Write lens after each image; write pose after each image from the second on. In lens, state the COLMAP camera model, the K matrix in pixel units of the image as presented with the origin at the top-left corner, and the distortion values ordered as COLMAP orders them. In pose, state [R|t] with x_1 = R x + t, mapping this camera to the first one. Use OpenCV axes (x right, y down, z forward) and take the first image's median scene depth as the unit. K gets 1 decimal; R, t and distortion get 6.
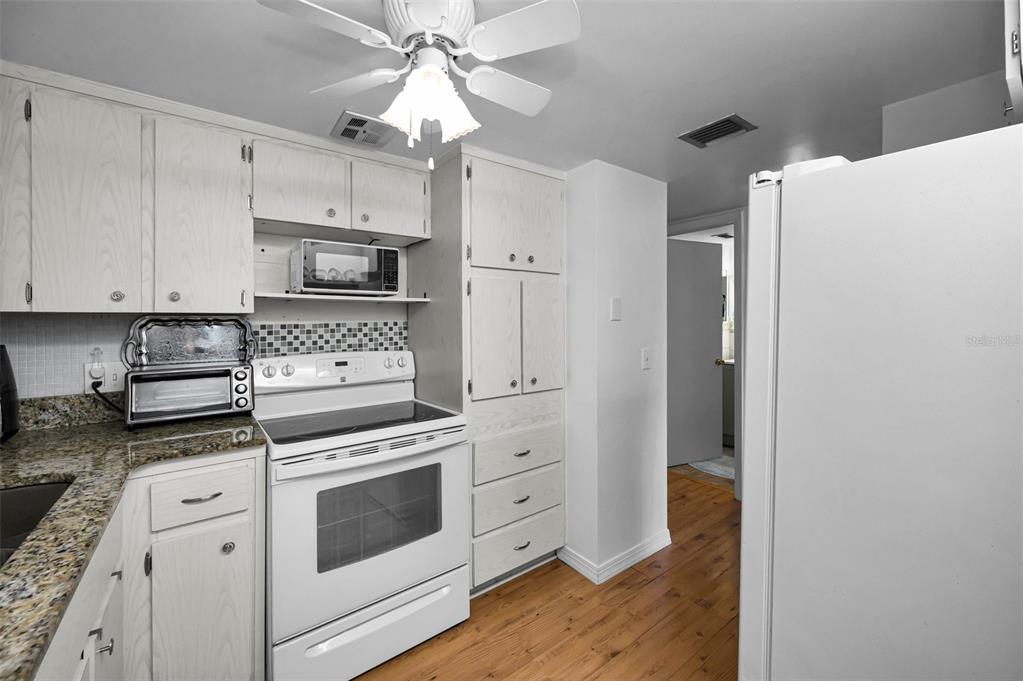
lens RADIAL K [[406.1, 0, 514.8], [0, 406.1, 326.5], [0, 0, 1]] dist [-0.006558, -0.000044]
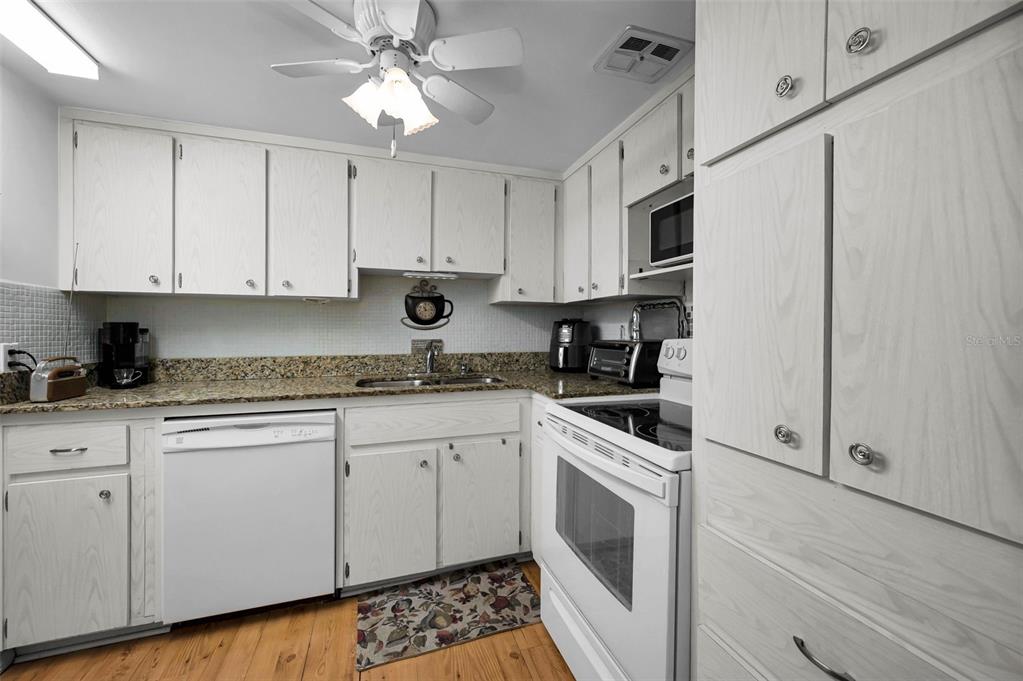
lens RADIAL K [[406.1, 0, 514.8], [0, 406.1, 326.5], [0, 0, 1]] dist [-0.006558, -0.000044]
pose [[-0.313946, 0.001873, -0.949439, 0.414265], [-0.007120, 0.999965, 0.004327, 0.043906], [0.949414, 0.008119, -0.313922, 0.882363]]
